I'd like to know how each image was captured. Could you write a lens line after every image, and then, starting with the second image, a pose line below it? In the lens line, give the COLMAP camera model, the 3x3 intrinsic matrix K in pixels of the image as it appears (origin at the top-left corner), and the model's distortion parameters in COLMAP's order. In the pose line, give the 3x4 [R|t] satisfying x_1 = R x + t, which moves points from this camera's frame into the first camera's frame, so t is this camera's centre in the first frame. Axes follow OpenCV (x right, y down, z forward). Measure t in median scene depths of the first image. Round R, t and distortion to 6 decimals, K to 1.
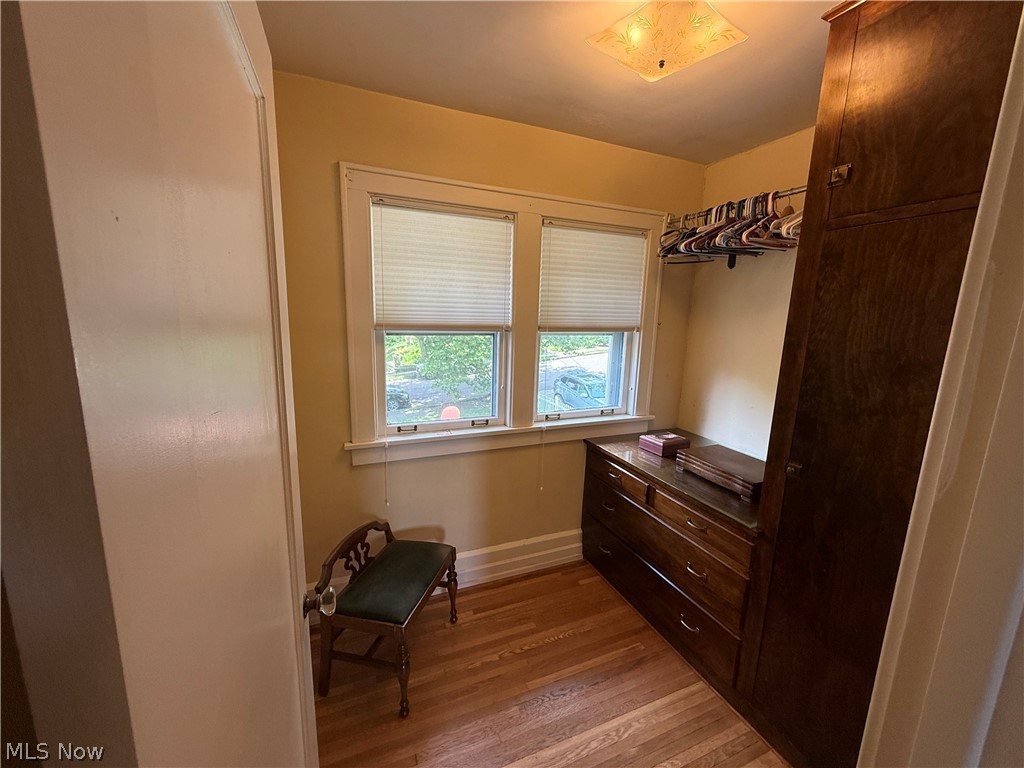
lens RADIAL K [[409.6, 0, 514.0], [0, 409.6, 386.1], [0, 0, 1]] dist [0.001700, 0.000254]
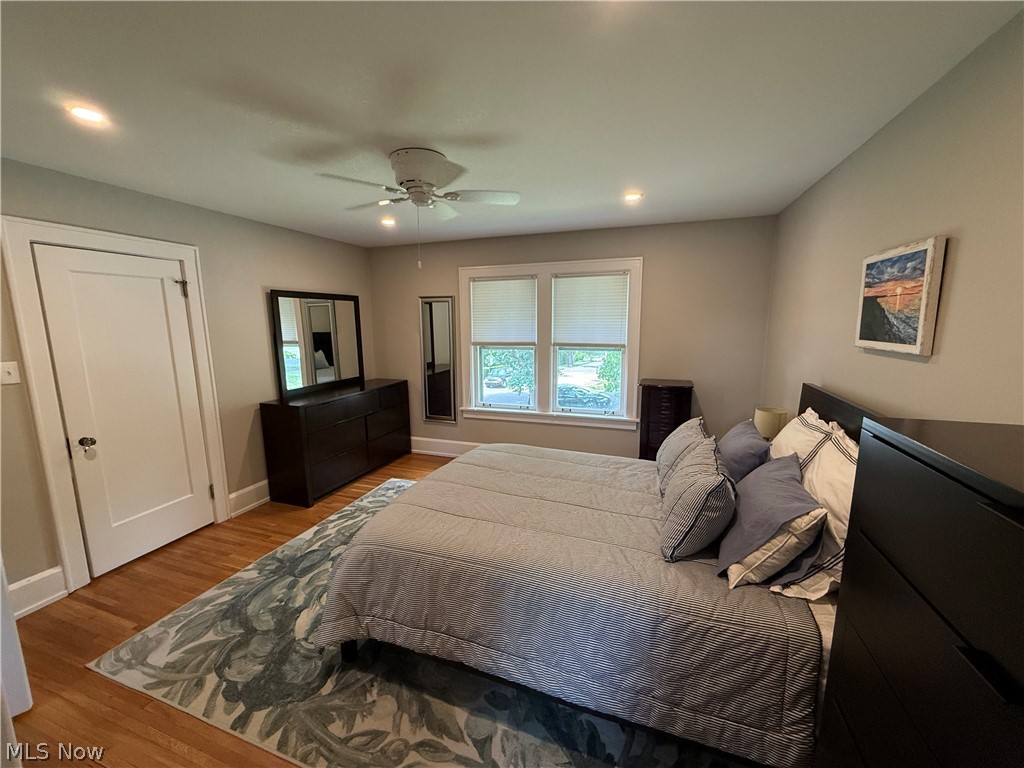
lens RADIAL K [[409.6, 0, 513.1], [0, 409.6, 381.9], [0, 0, 1]] dist [0.001700, 0.000254]
pose [[0.735523, 0.083508, -0.672333, 0.977363], [-0.102505, 0.994667, 0.011406, -0.014943], [0.669700, 0.060528, 0.740161, -0.199591]]
